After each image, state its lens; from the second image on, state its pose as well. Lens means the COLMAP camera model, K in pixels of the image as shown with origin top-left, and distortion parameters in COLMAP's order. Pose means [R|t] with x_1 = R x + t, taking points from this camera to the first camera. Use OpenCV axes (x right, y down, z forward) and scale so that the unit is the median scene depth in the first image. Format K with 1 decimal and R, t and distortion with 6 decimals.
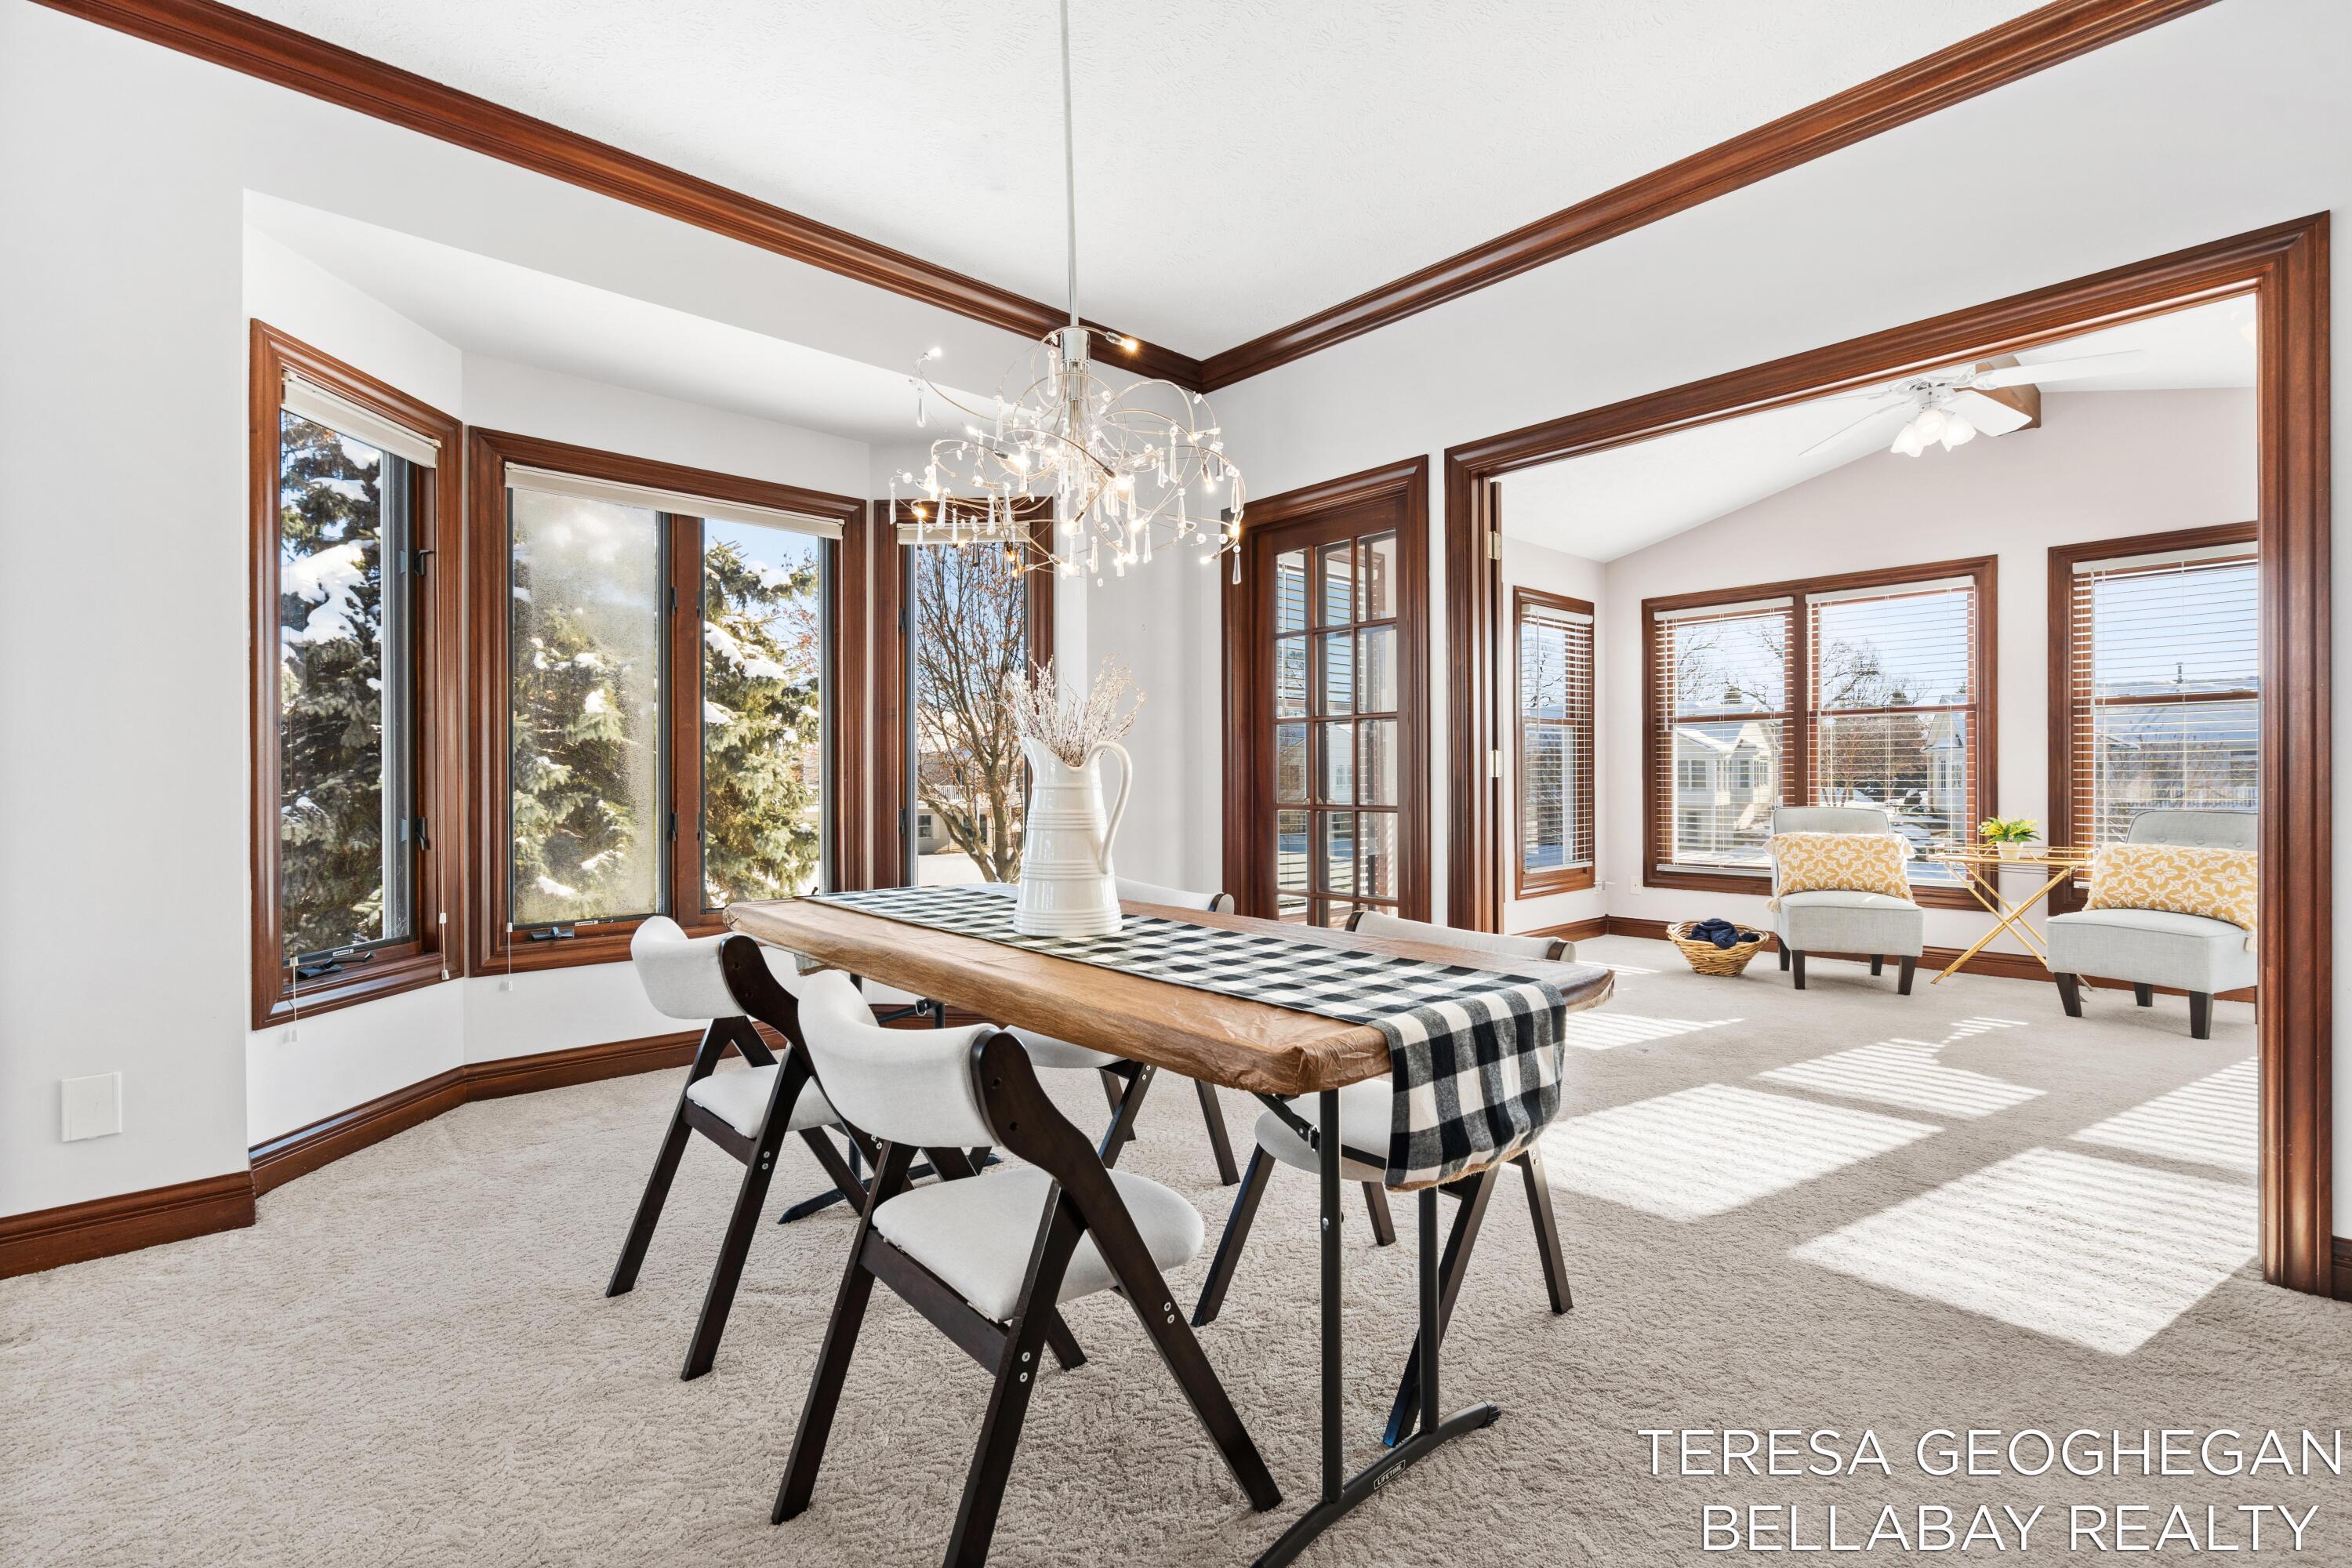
lens RADIAL K [[1050.5, 0, 1168.2], [0, 1050.5, 784.5], [0, 0, 1]] dist [-0.009858, 0.001481]
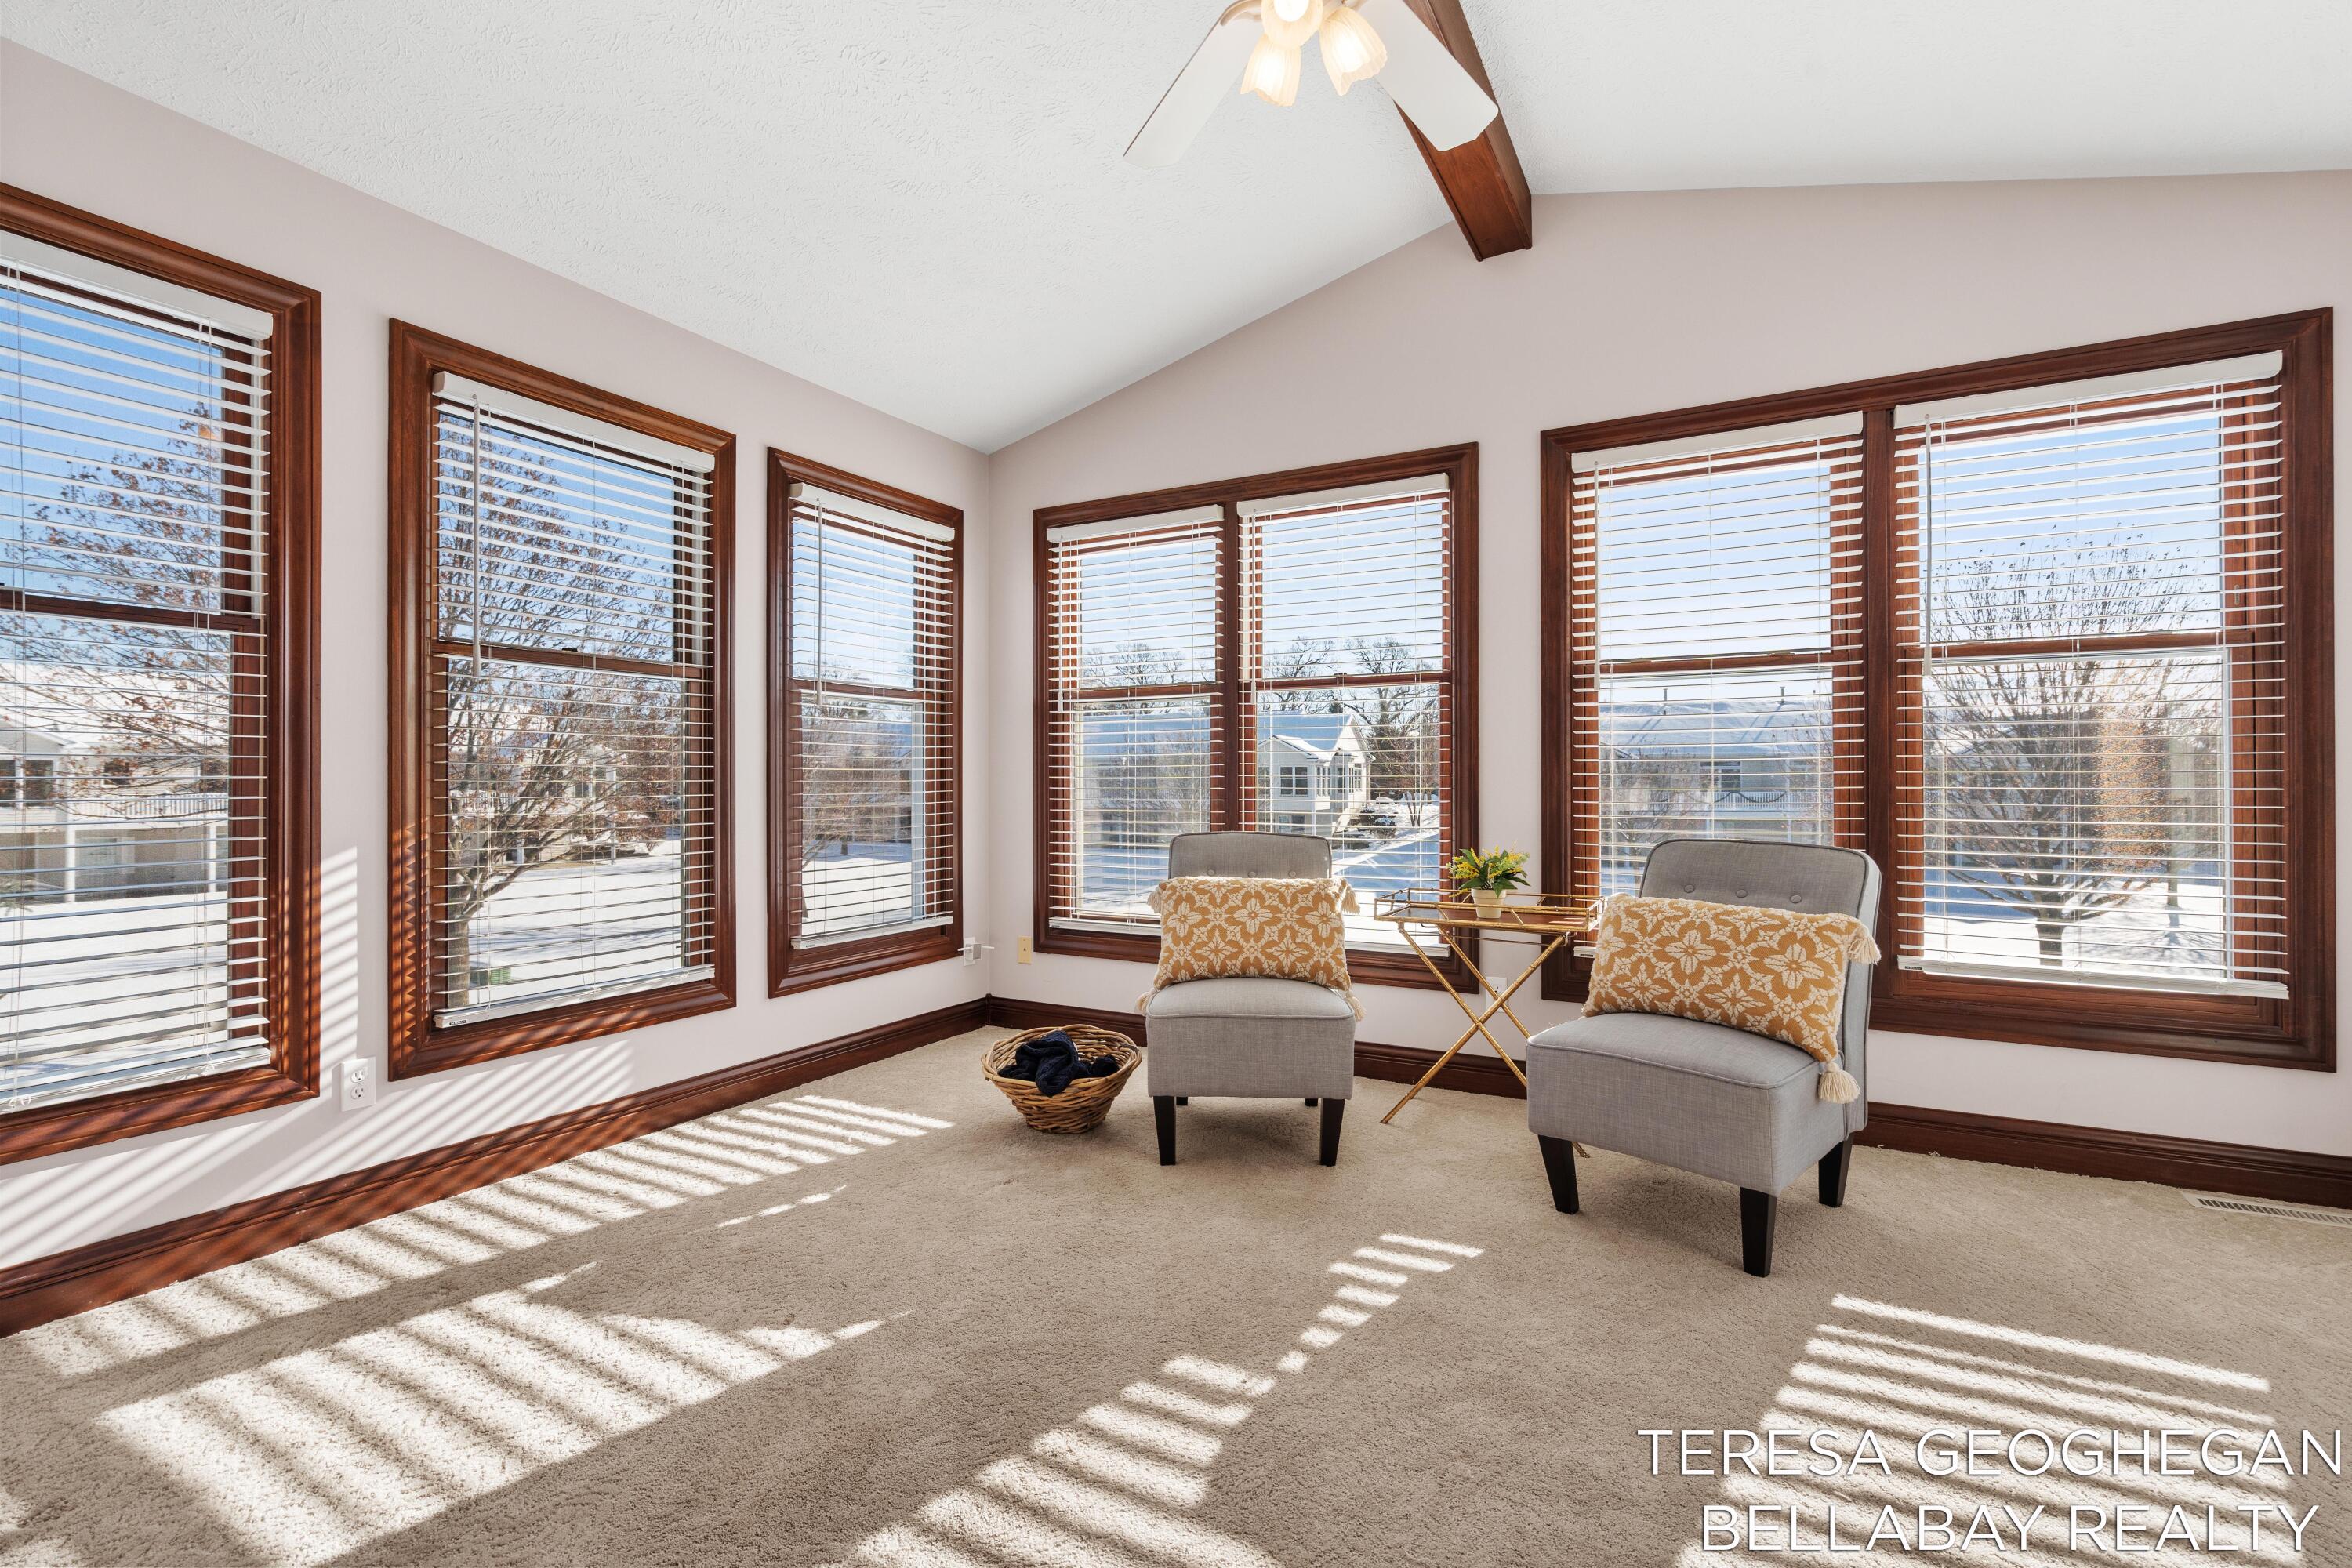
lens RADIAL K [[1050.5, 0, 1184.7], [0, 1050.5, 781.8], [0, 0, 1]] dist [-0.009858, 0.001481]
pose [[0.941571, 0.003458, 0.336798, 0.412899], [-0.000900, 0.999970, -0.007752, -0.003709], [-0.336814, 0.006996, 0.941545, 0.458991]]
